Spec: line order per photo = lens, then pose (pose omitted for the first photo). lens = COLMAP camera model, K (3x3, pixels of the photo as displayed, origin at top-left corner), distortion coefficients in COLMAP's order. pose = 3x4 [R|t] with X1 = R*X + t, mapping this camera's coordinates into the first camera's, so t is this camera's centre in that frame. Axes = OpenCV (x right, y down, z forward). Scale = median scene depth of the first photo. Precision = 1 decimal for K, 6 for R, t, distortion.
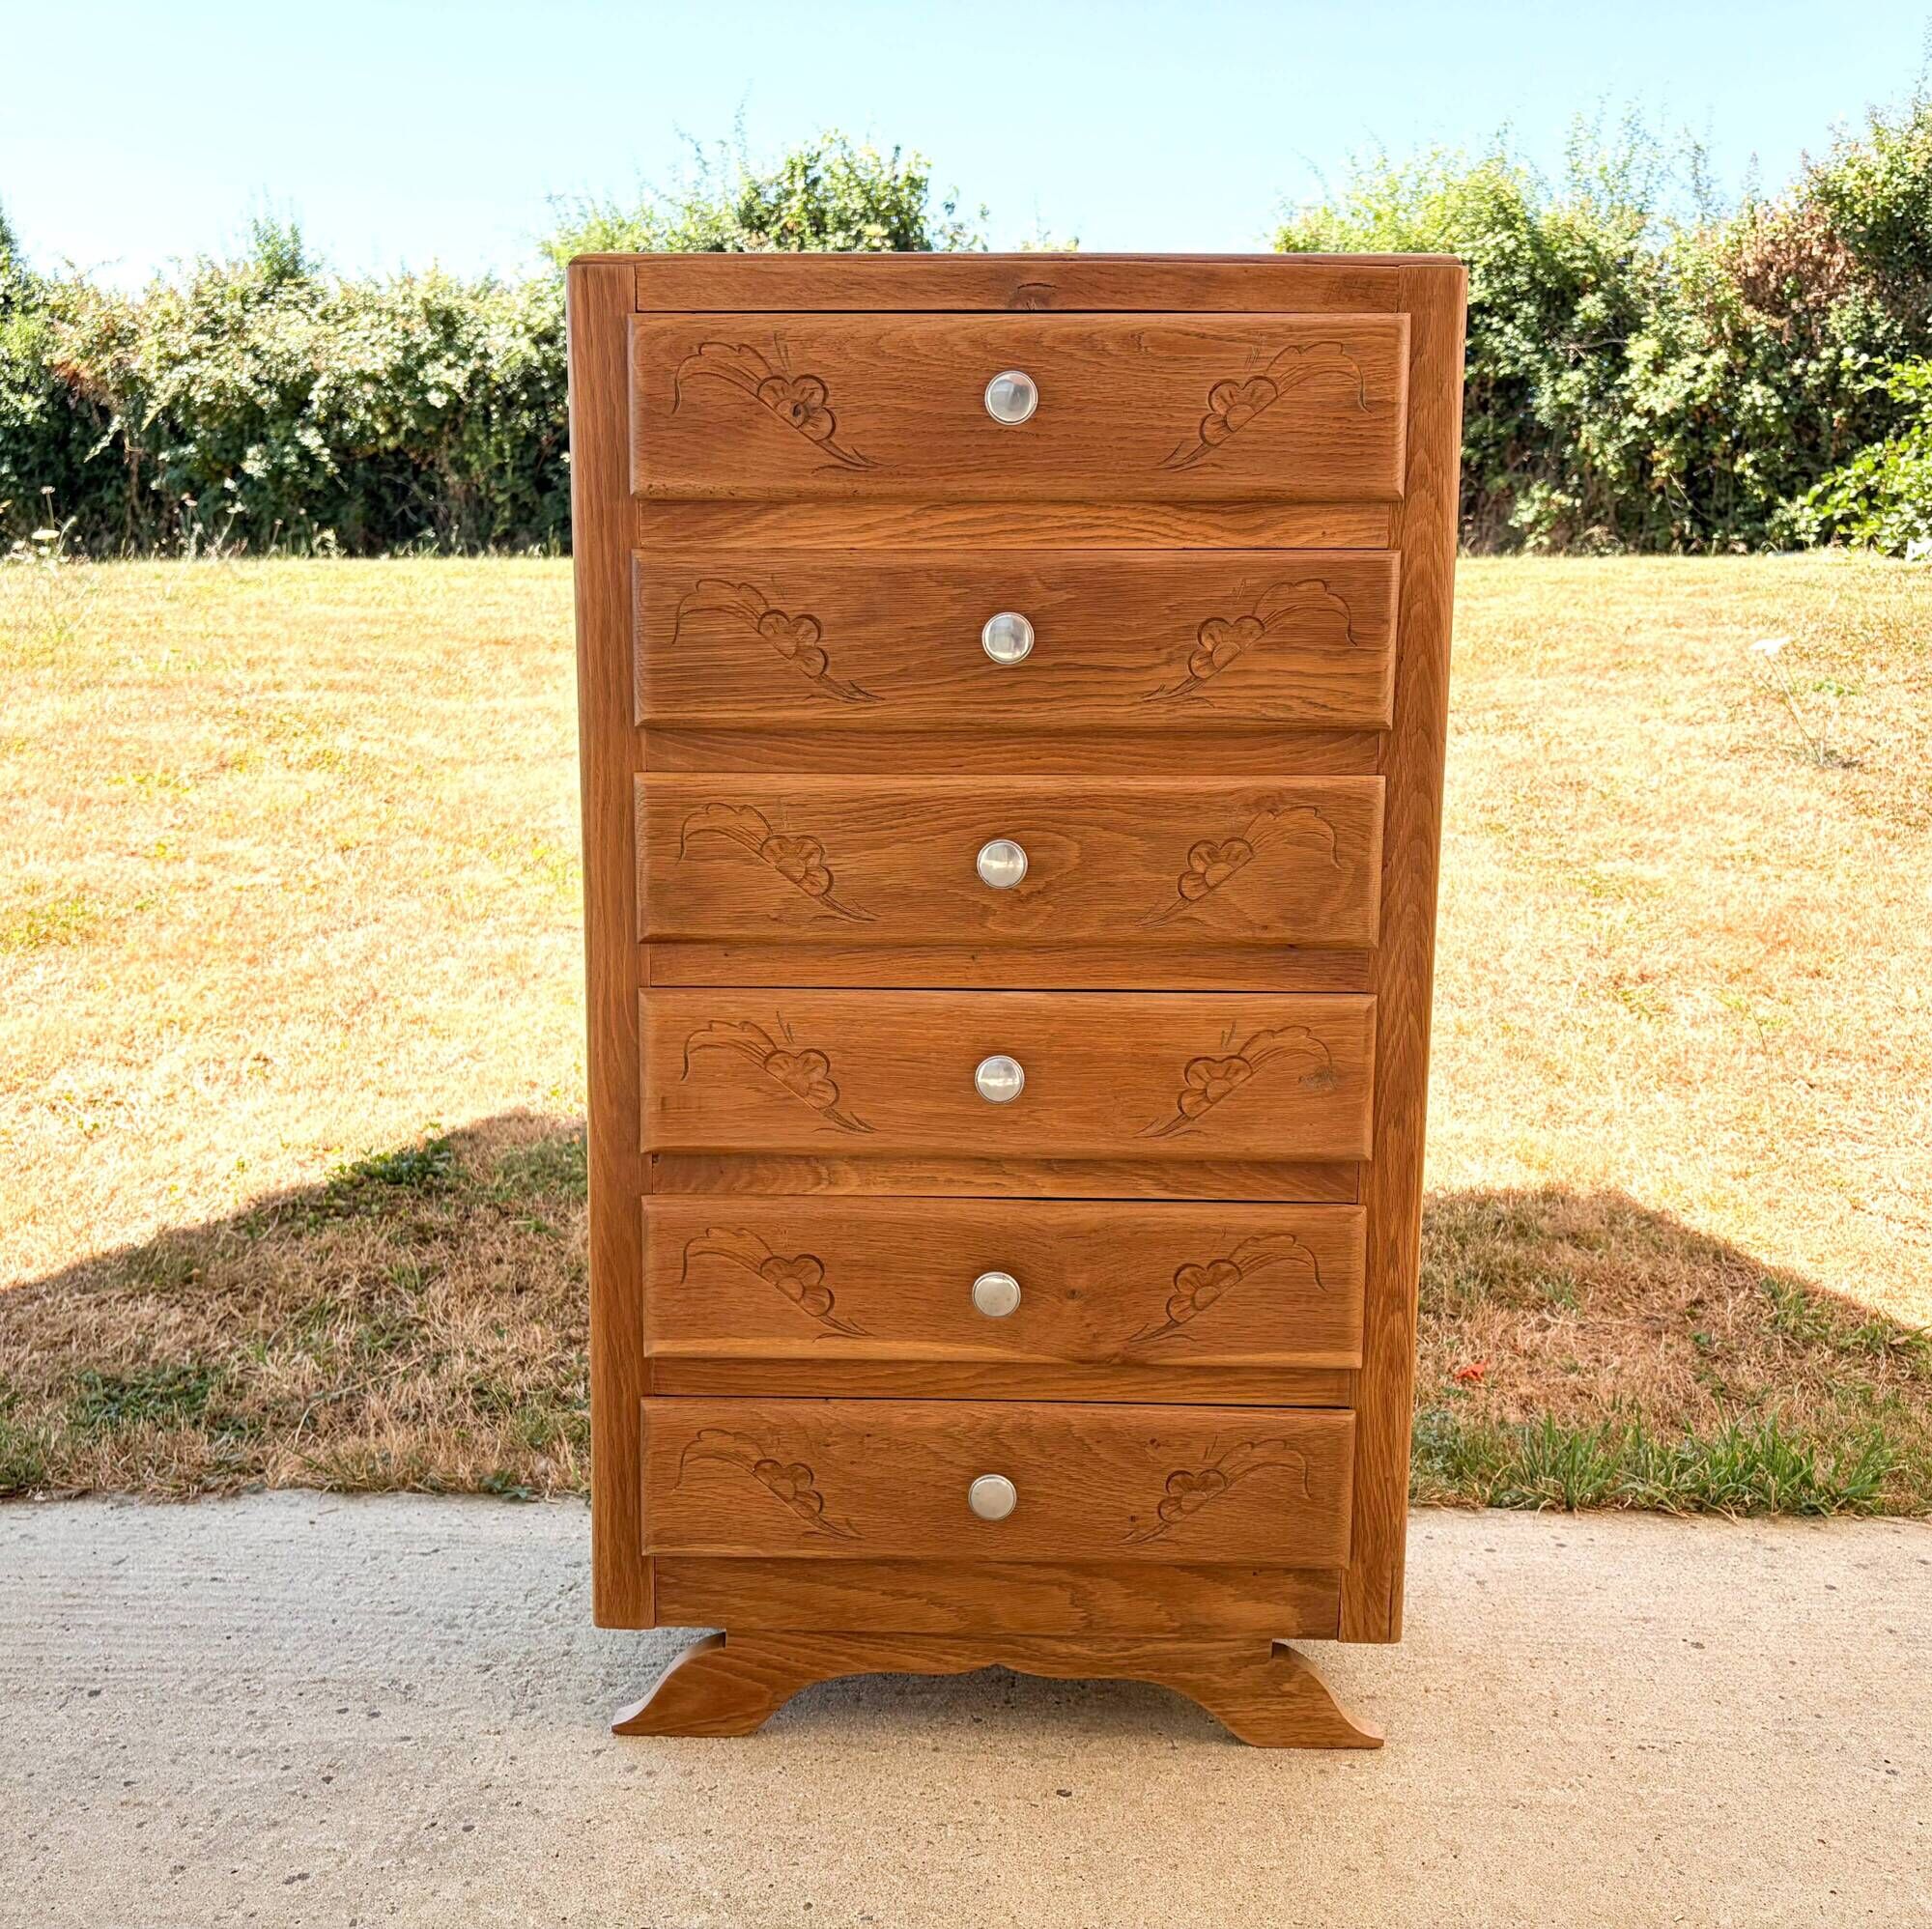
lens RADIAL K [[1996.6, 0, 884.0], [0, 1996.6, 937.3], [0, 0, 1]] dist [0.040145, 0.000000]
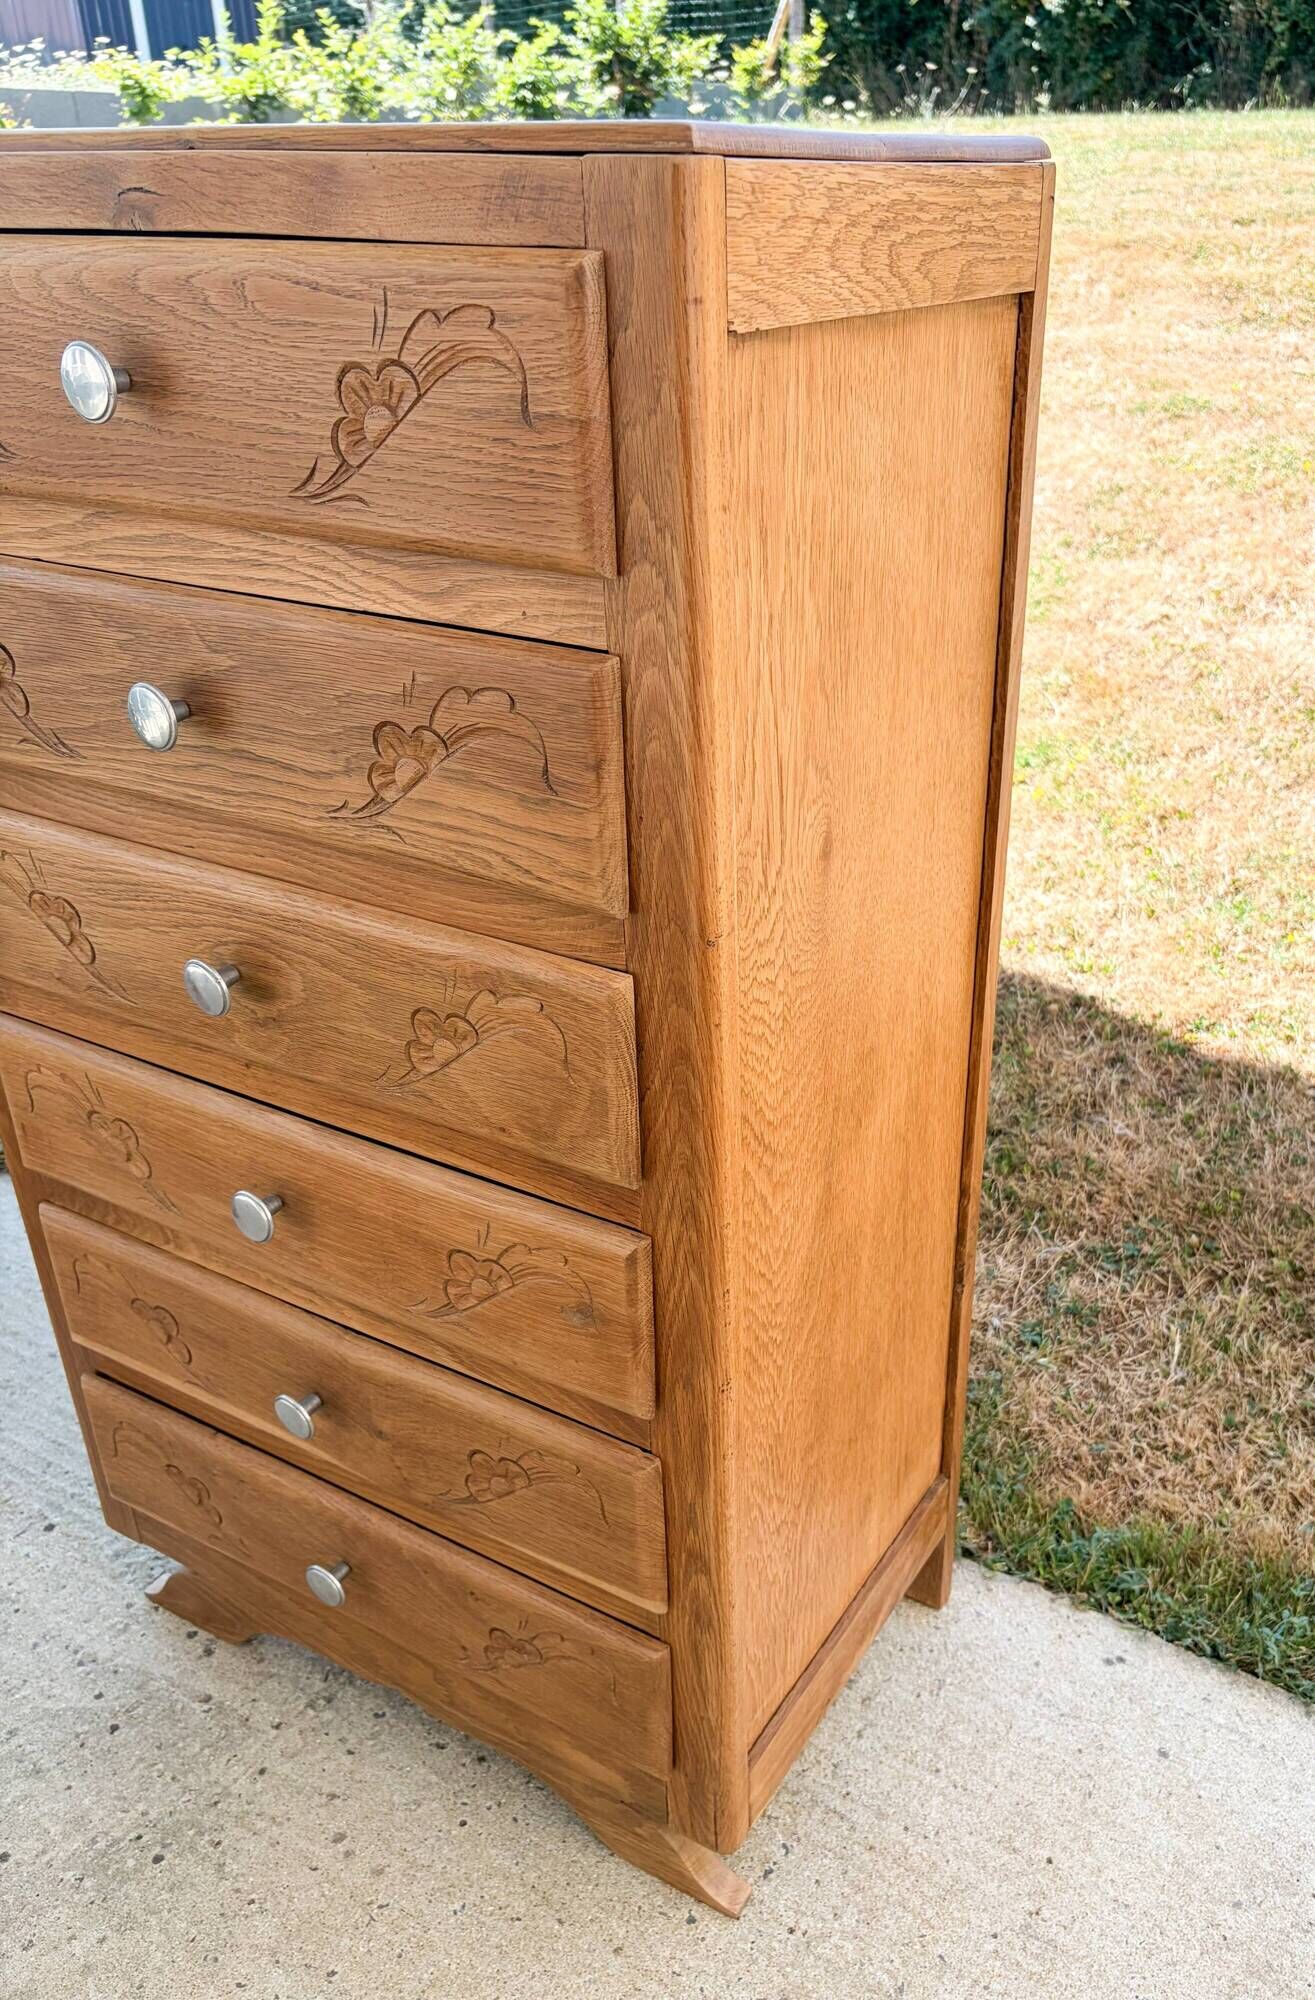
lens RADIAL K [[1621.4, 0, 784.0], [0, 1621.4, 1043.9], [0, 0, 1]] dist [0.032850, -0.036262]
pose [[0.878272, 0.226140, -0.421305, 0.521764], [-0.065731, 0.929830, 0.362070, -0.257195], [0.473621, -0.290303, 0.831509, 0.541336]]
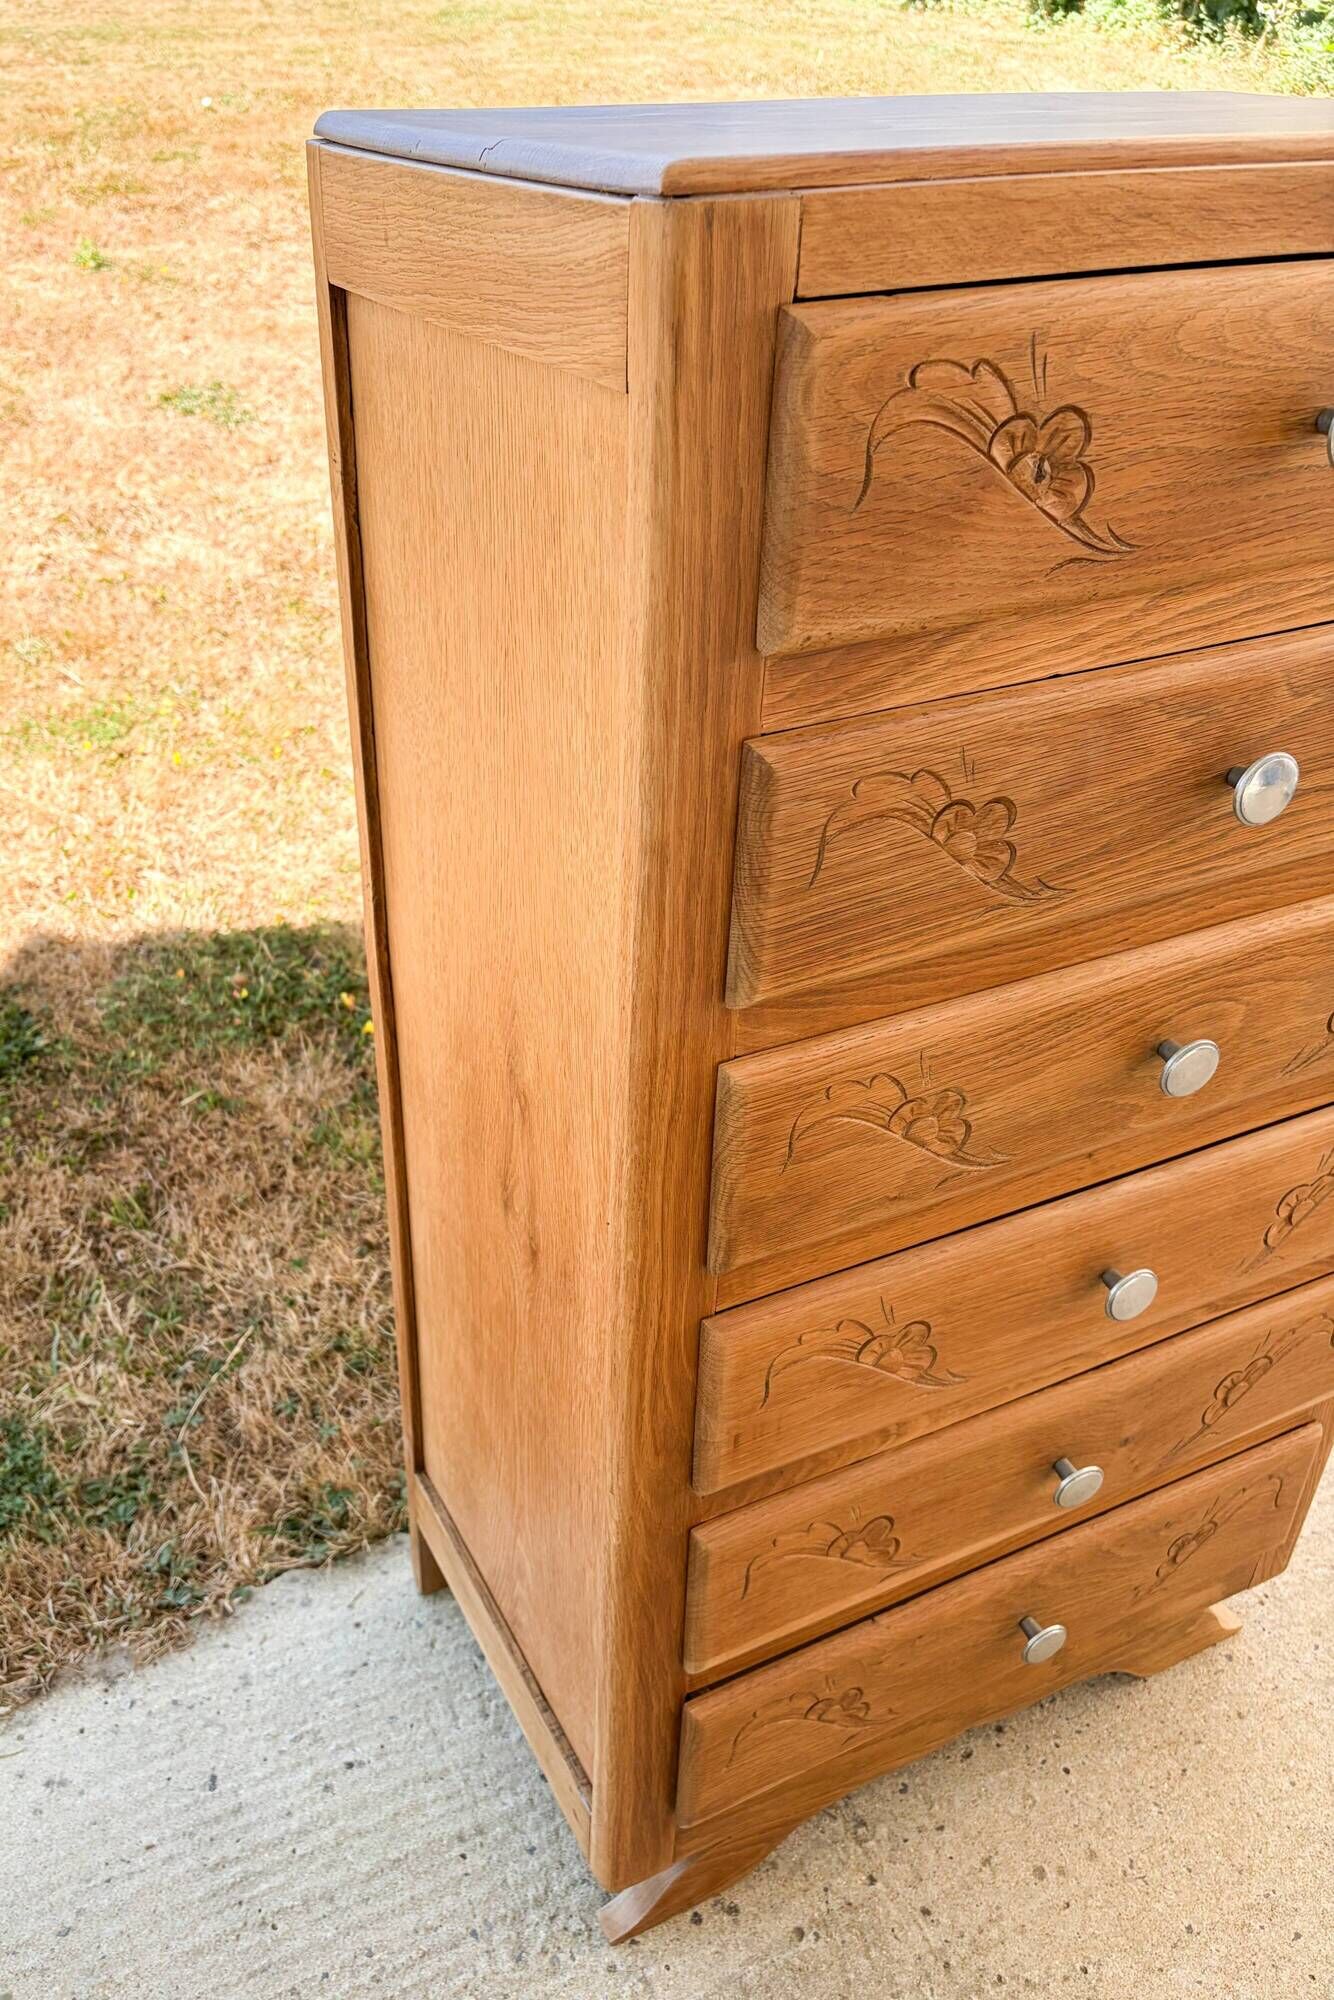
lens RADIAL K [[1604.6, 0, 556.6], [0, 1604.6, 1028.2], [0, 0, 1]] dist [0.034856, -0.037419]
pose [[0.891118, -0.246286, 0.381120, -0.357082], [0.069120, 0.903764, 0.422414, -0.305571], [-0.448477, -0.350078, 0.822383, 0.599057]]
